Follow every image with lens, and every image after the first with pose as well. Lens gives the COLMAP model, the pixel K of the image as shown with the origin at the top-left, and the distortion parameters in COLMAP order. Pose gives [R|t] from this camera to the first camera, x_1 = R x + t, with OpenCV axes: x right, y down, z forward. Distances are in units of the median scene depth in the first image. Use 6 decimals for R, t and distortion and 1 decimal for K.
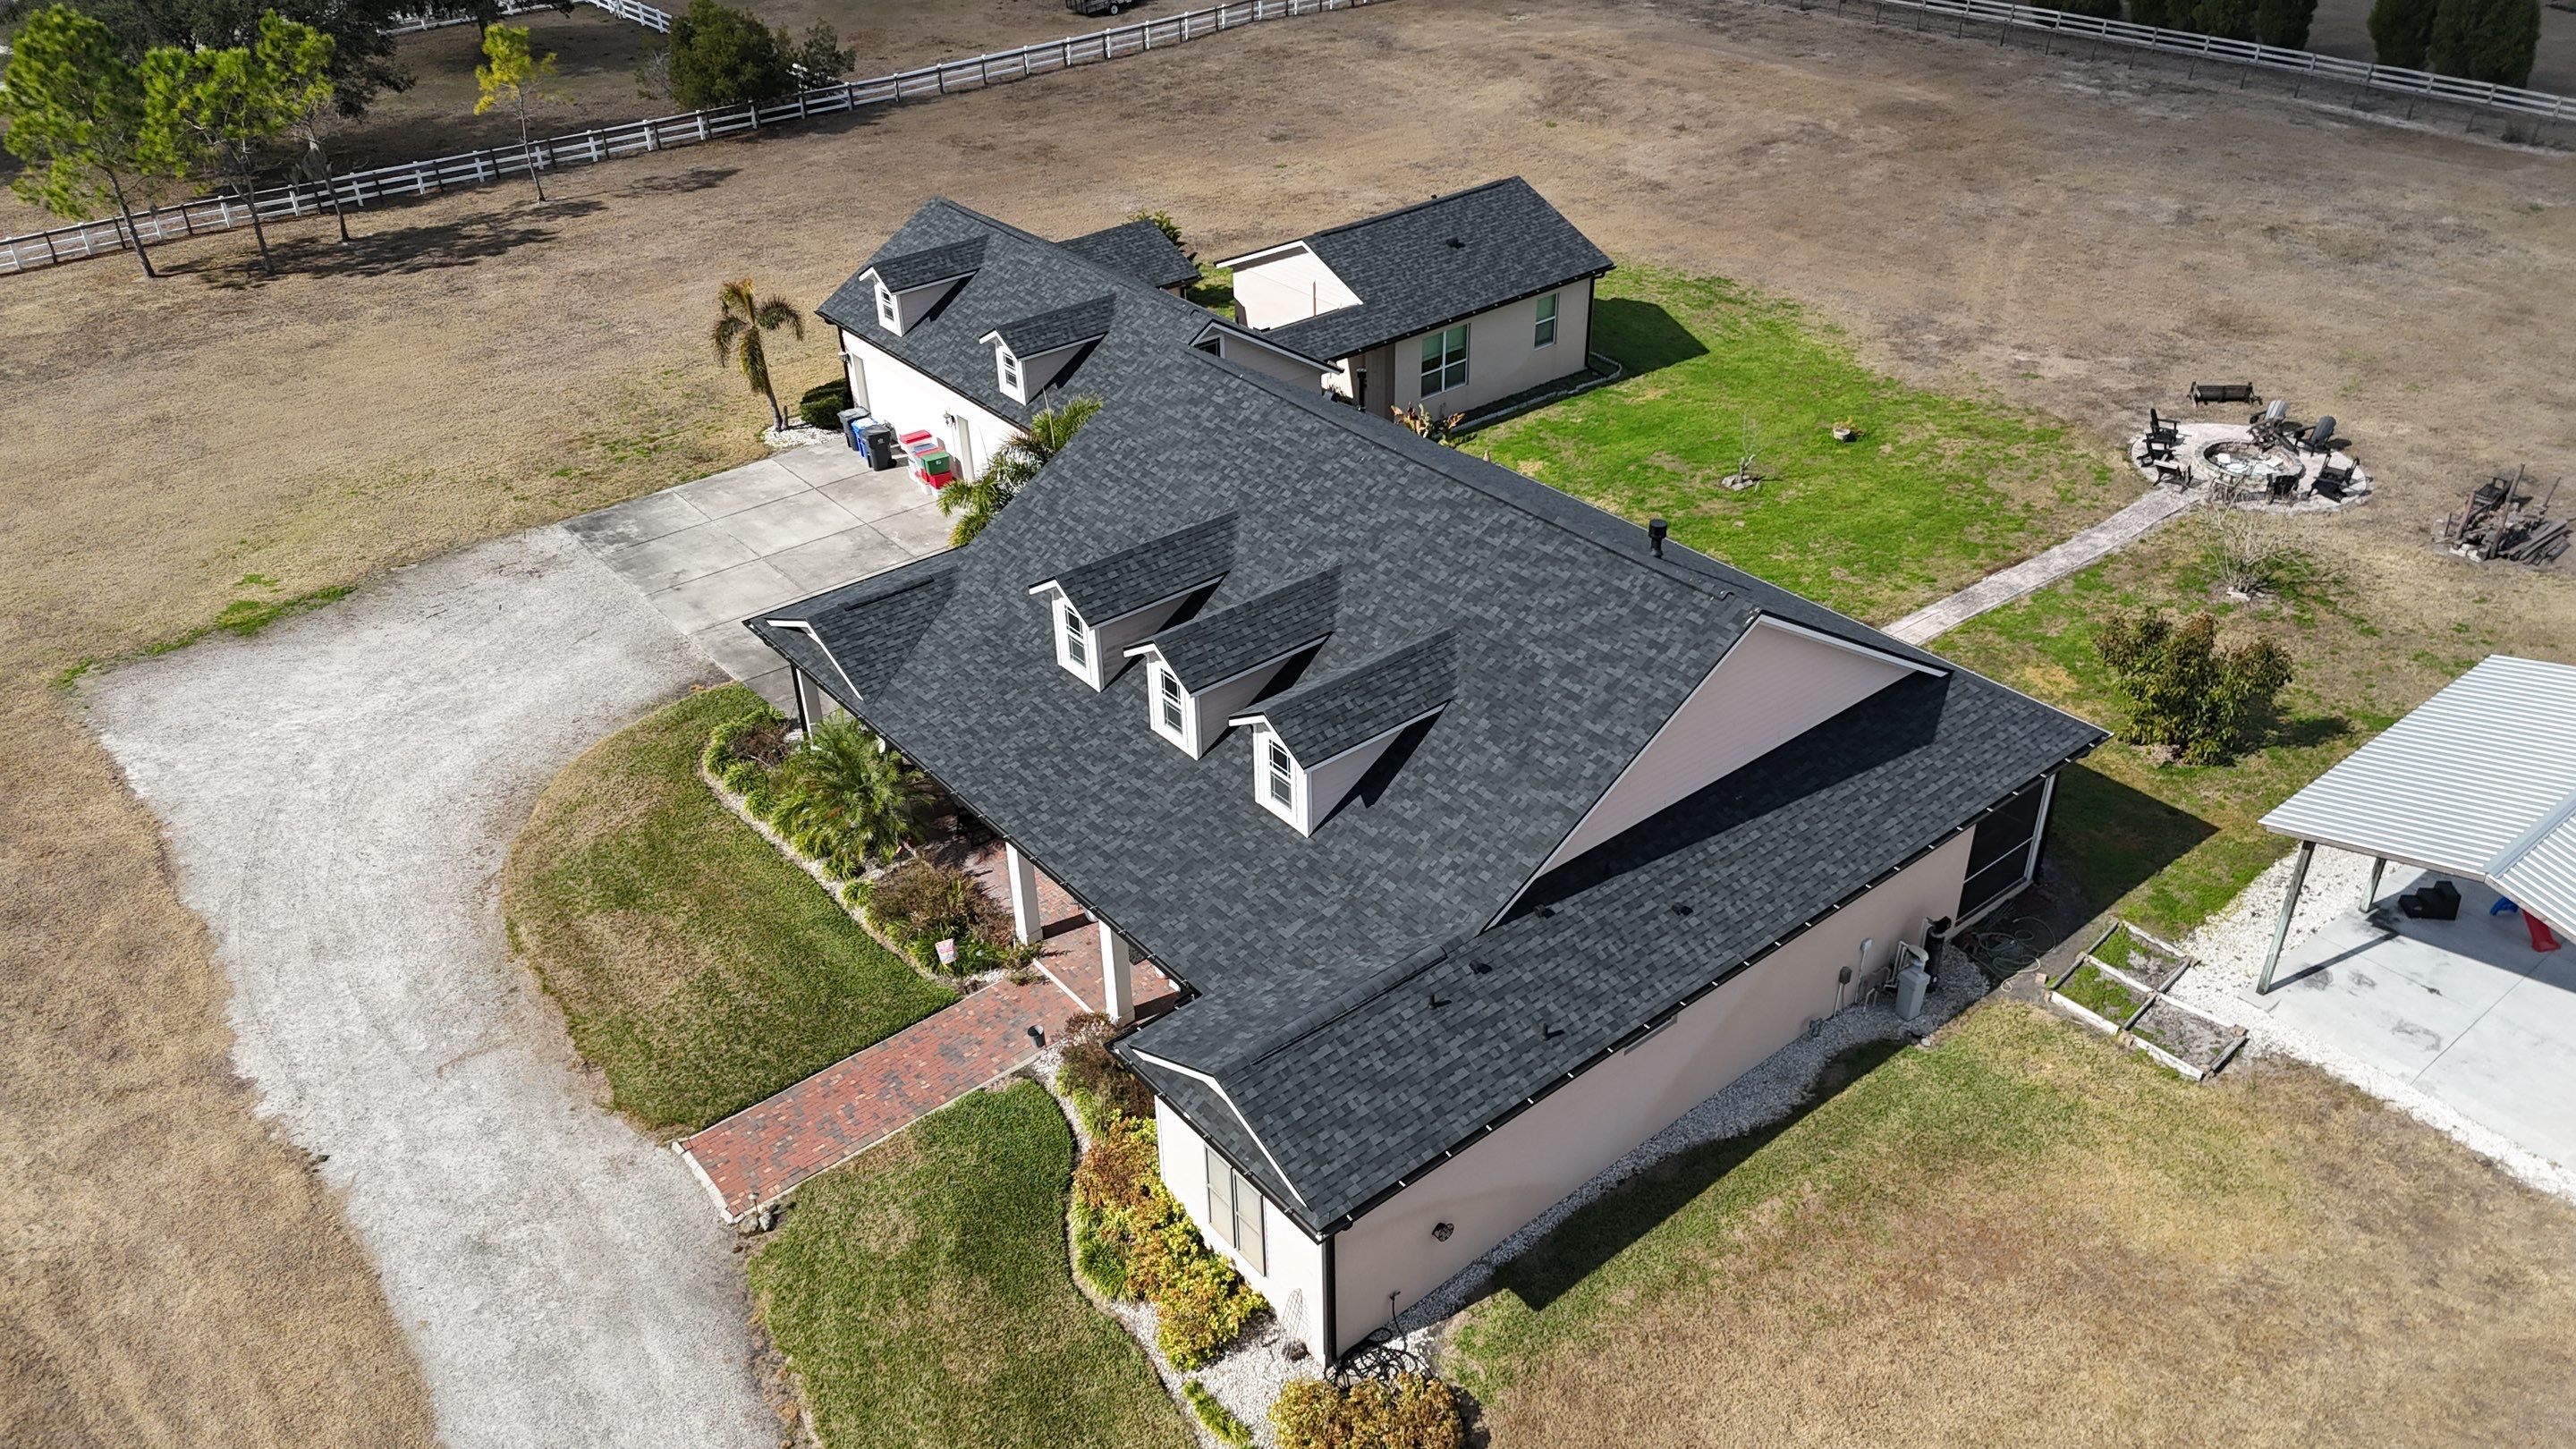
lens RADIAL K [[1898.4, 0, 1286.0], [0, 1898.4, 725.5], [0, 0, 1]] dist [0.070326, -0.067680]
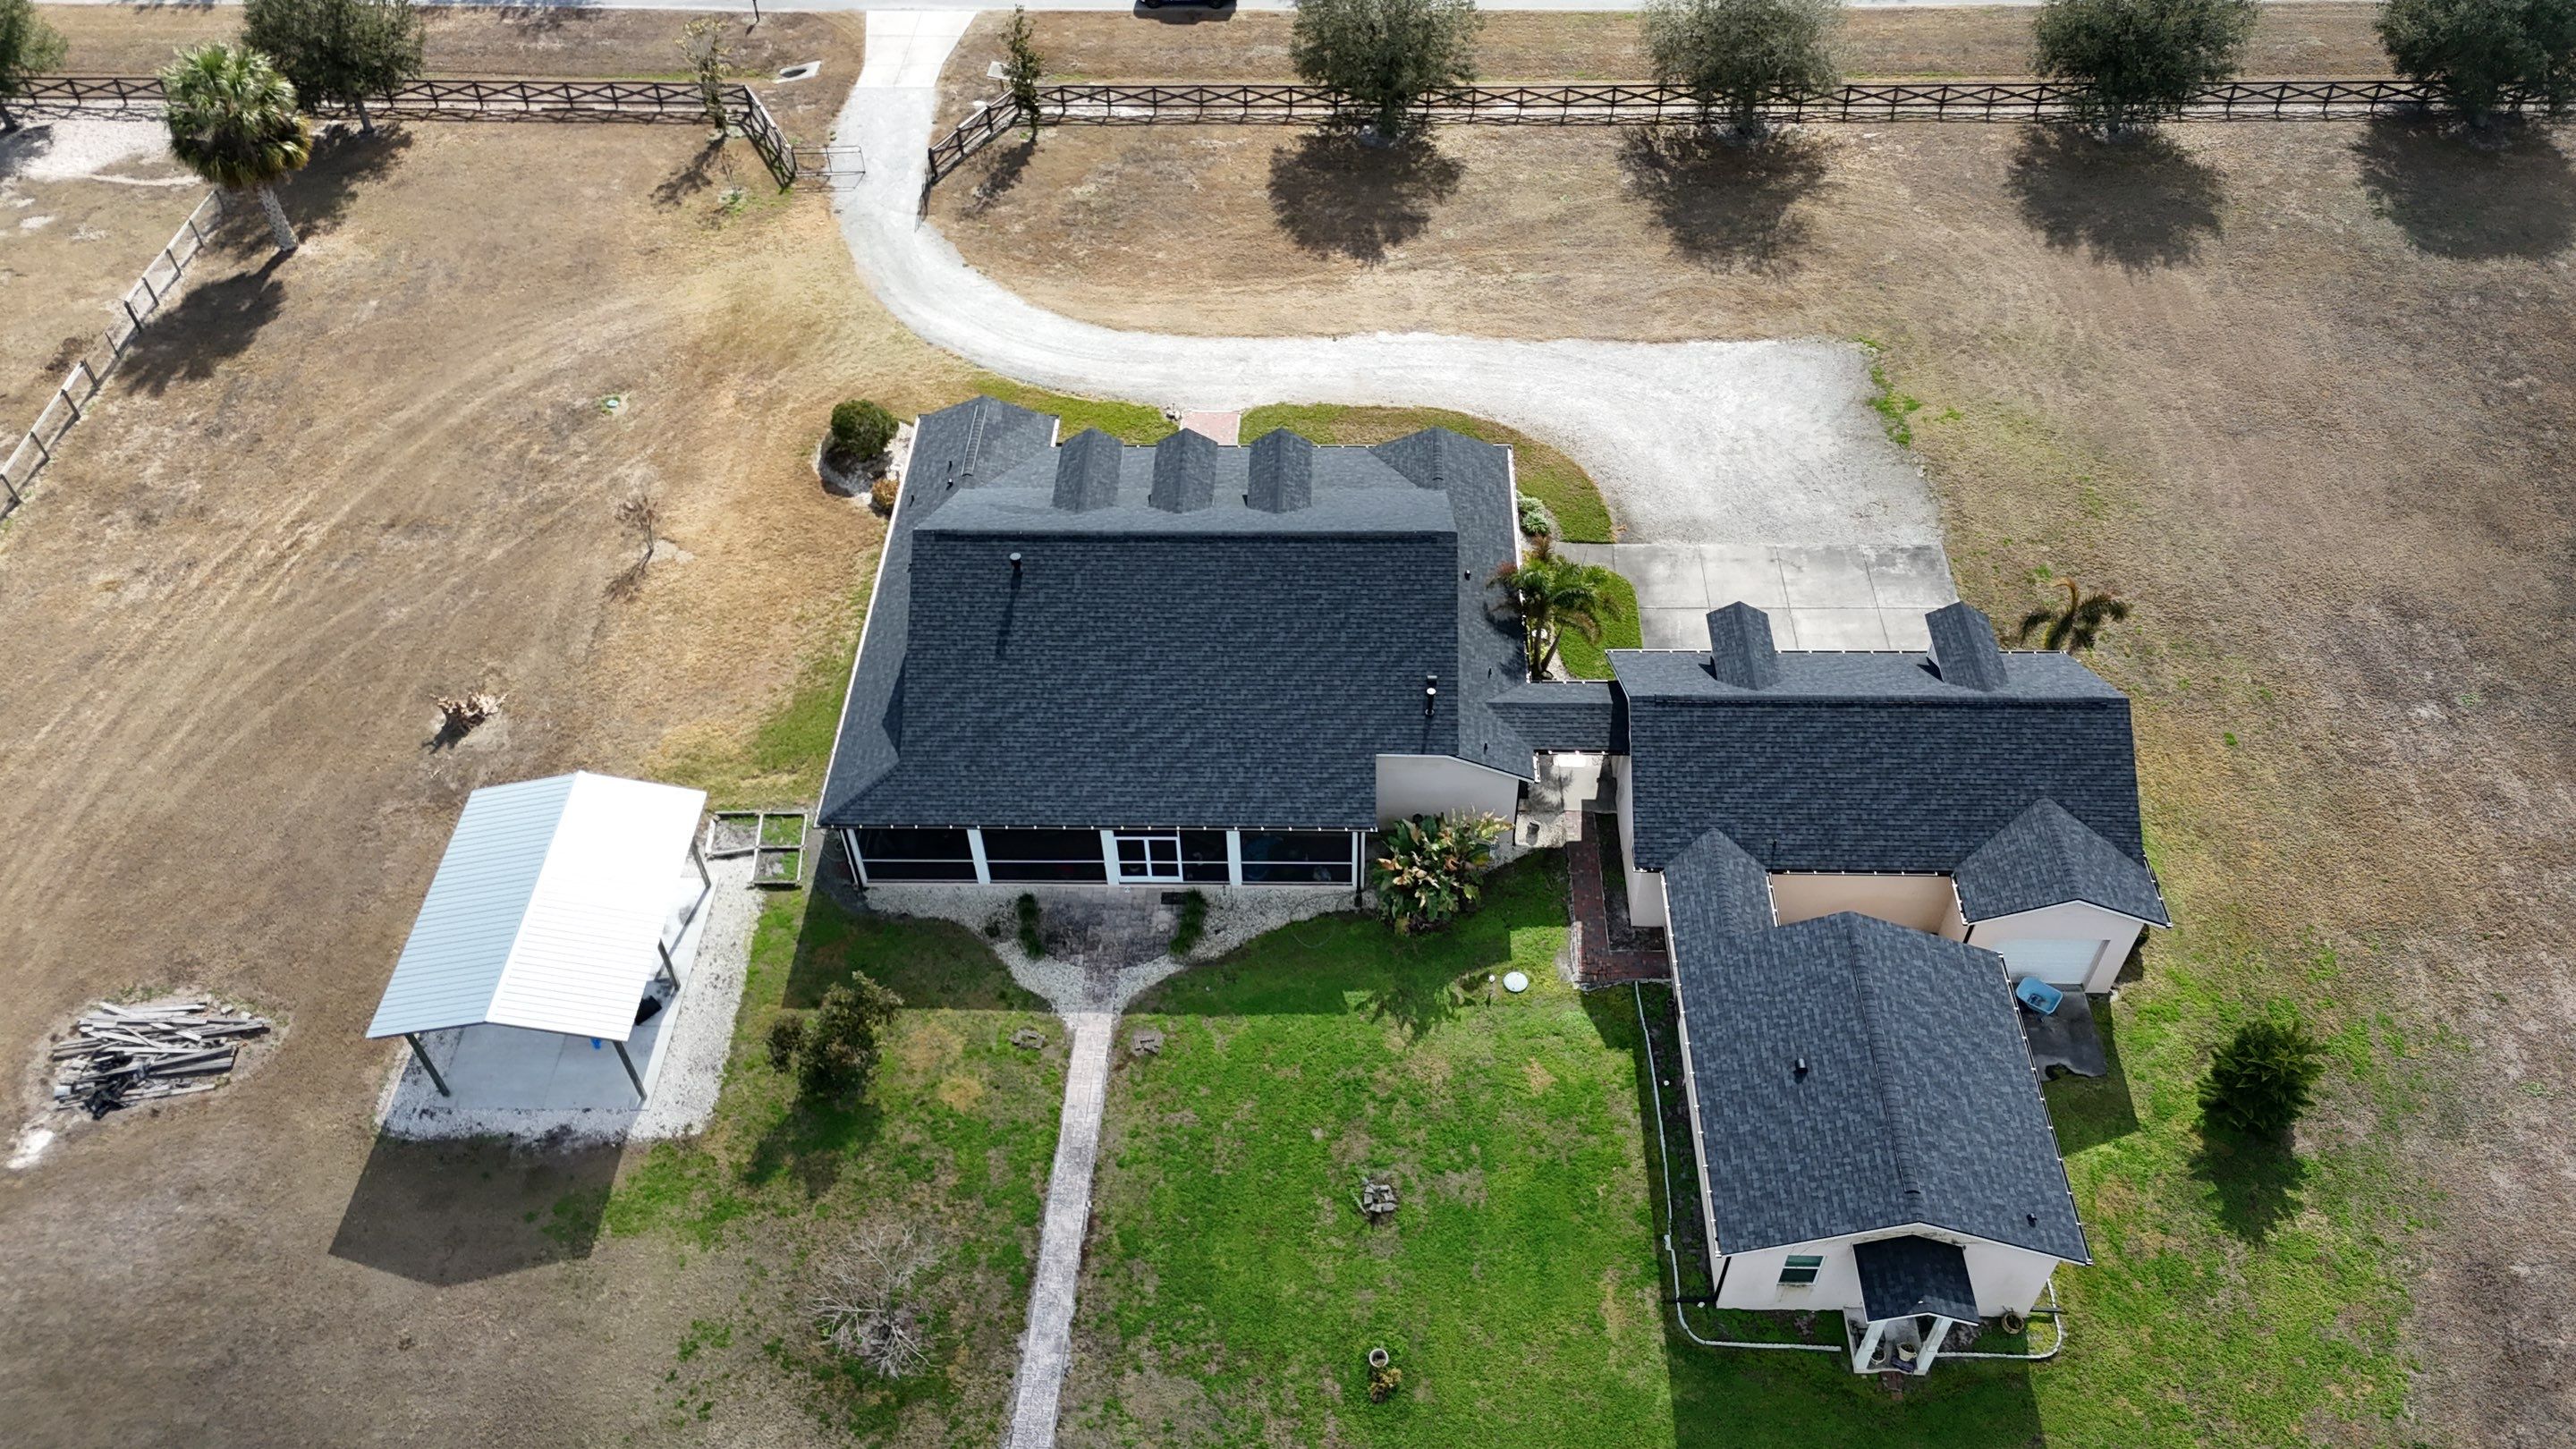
lens RADIAL K [[1898.4, 0, 1278.8], [0, 1898.4, 718.5], [0, 0, 1]] dist [0.070326, -0.067680]
pose [[-0.650091, 0.579398, -0.491609, 0.676251], [-0.375382, 0.317631, 0.870746, -1.142249], [0.660659, 0.750605, 0.011007, 0.882438]]
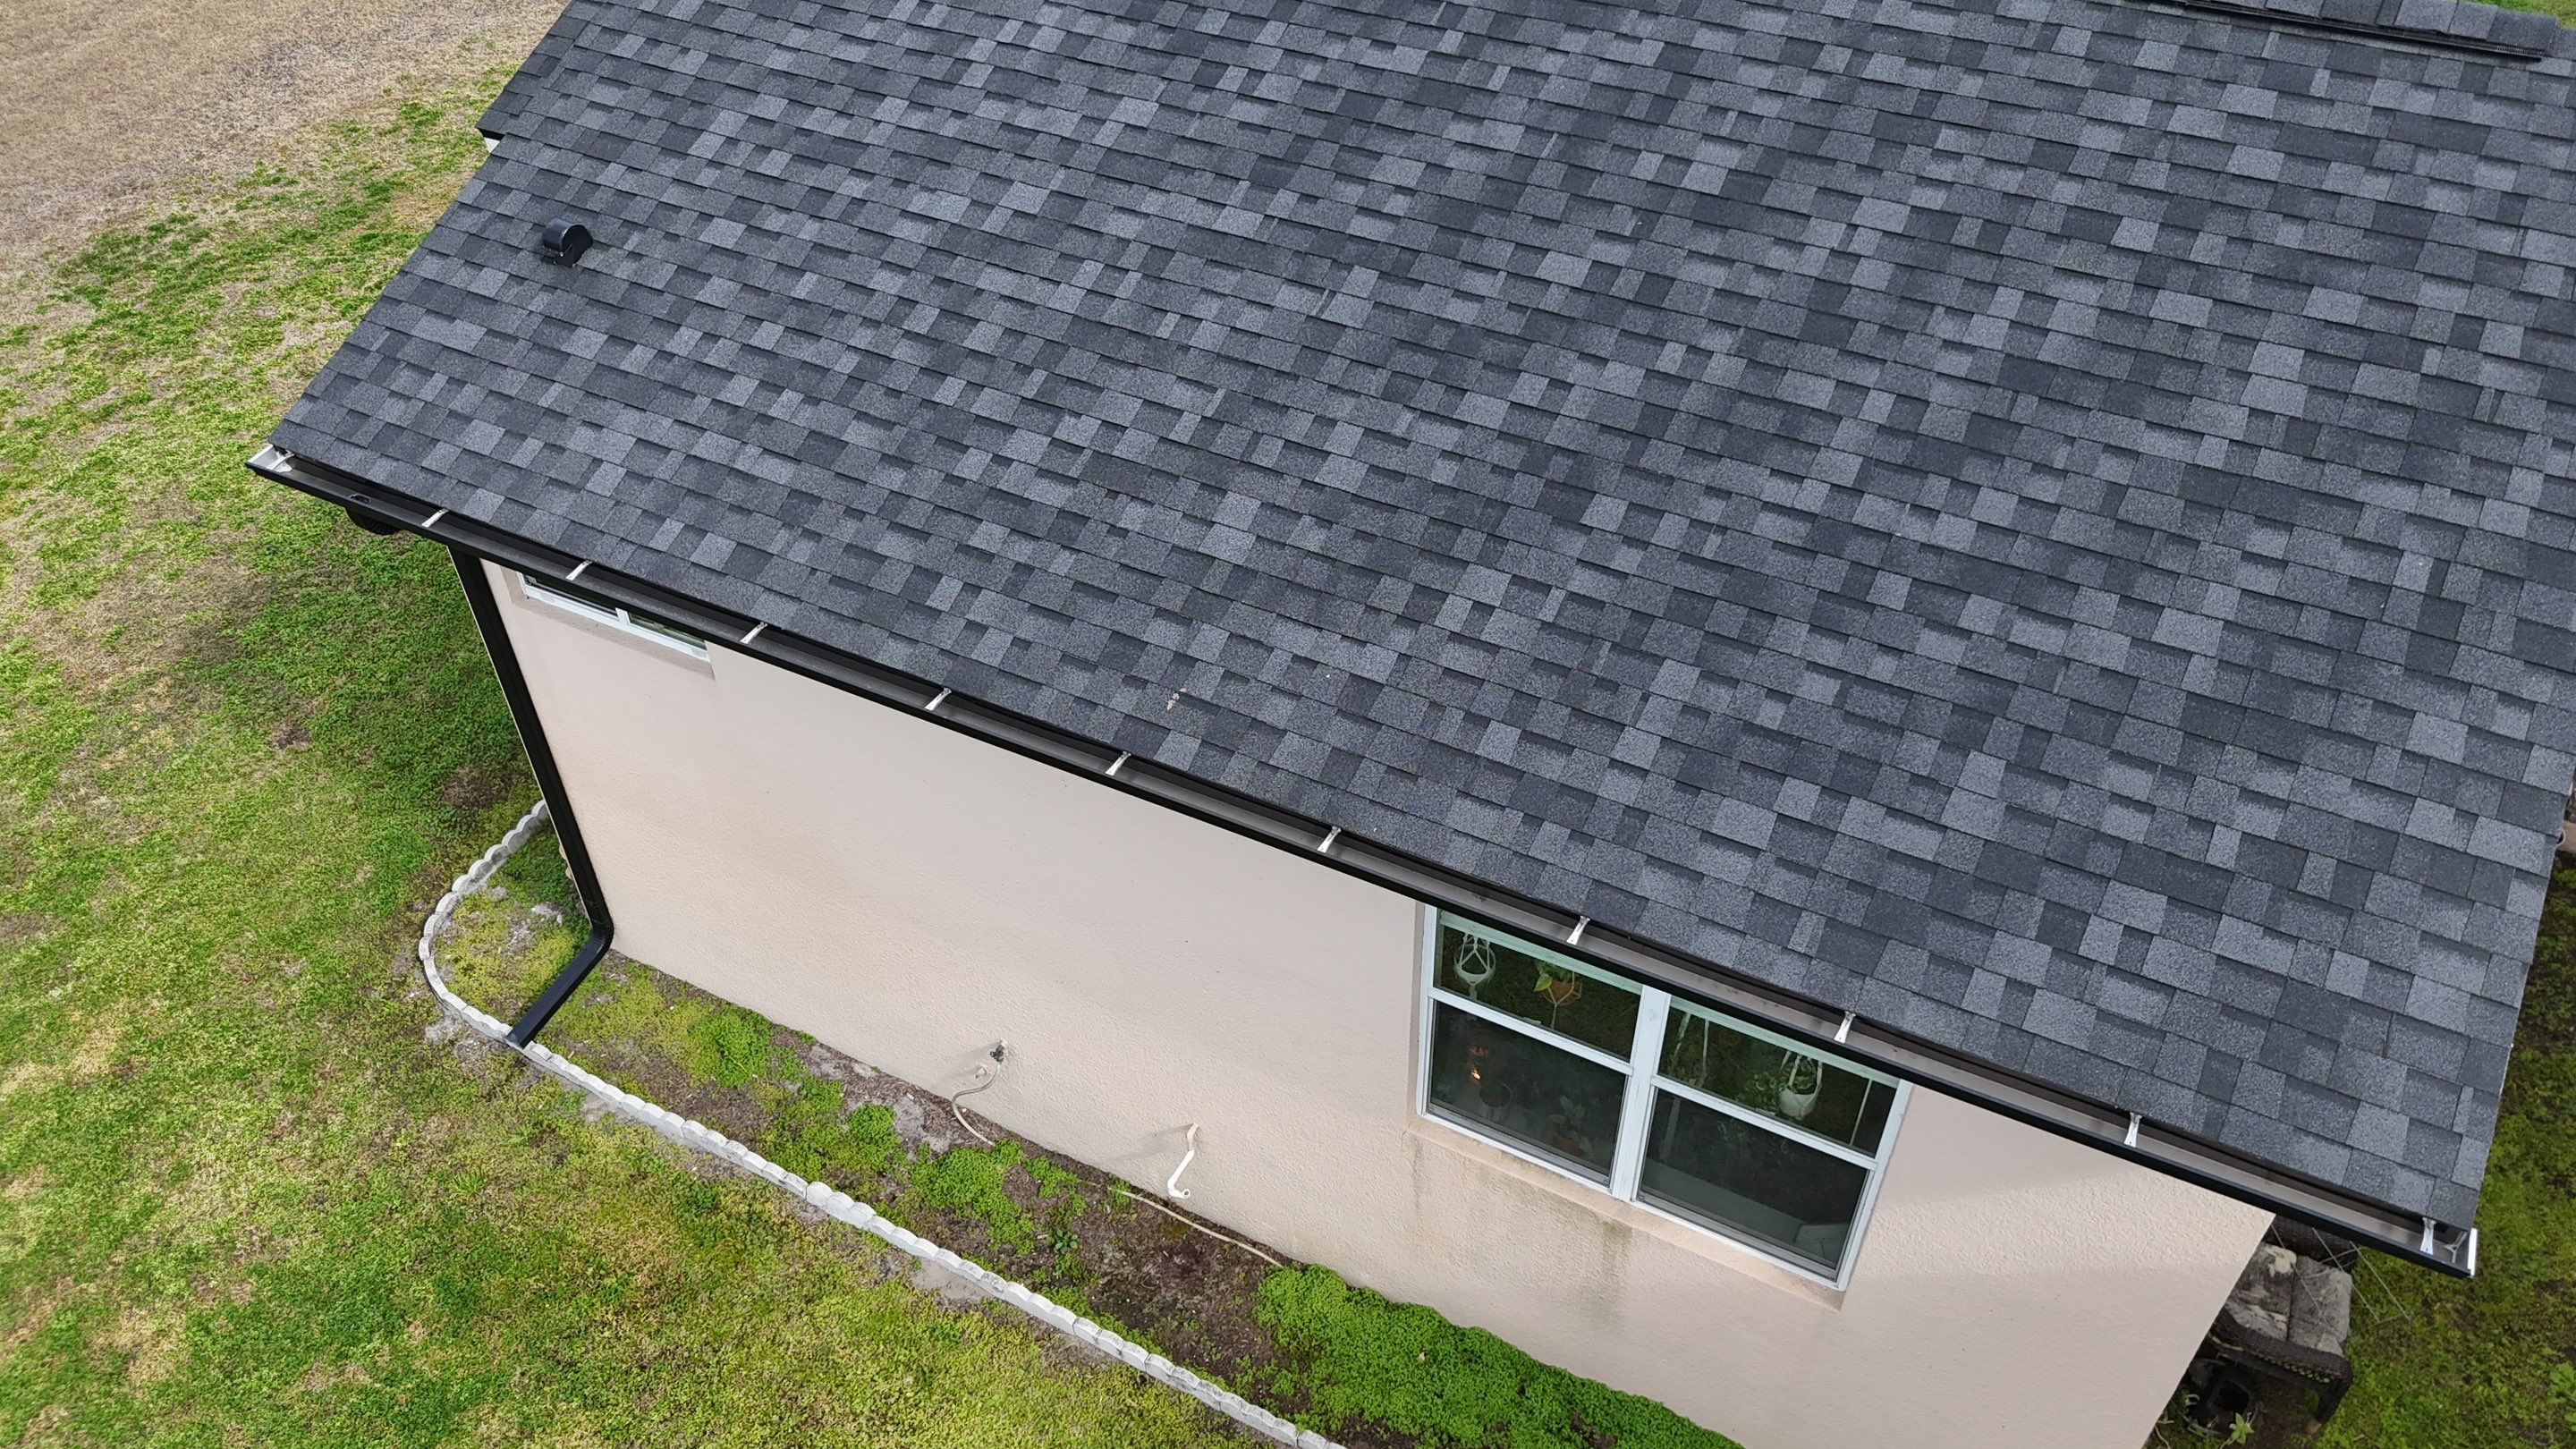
lens RADIAL K [[1898.4, 0, 1284.4], [0, 1898.4, 723.5], [0, 0, 1]] dist [0.070326, -0.067680]
pose [[-0.395482, -0.593137, 0.701271, -0.081403], [0.508024, 0.494825, 0.705025, -0.439769], [-0.765183, 0.635088, 0.105633, 1.286485]]
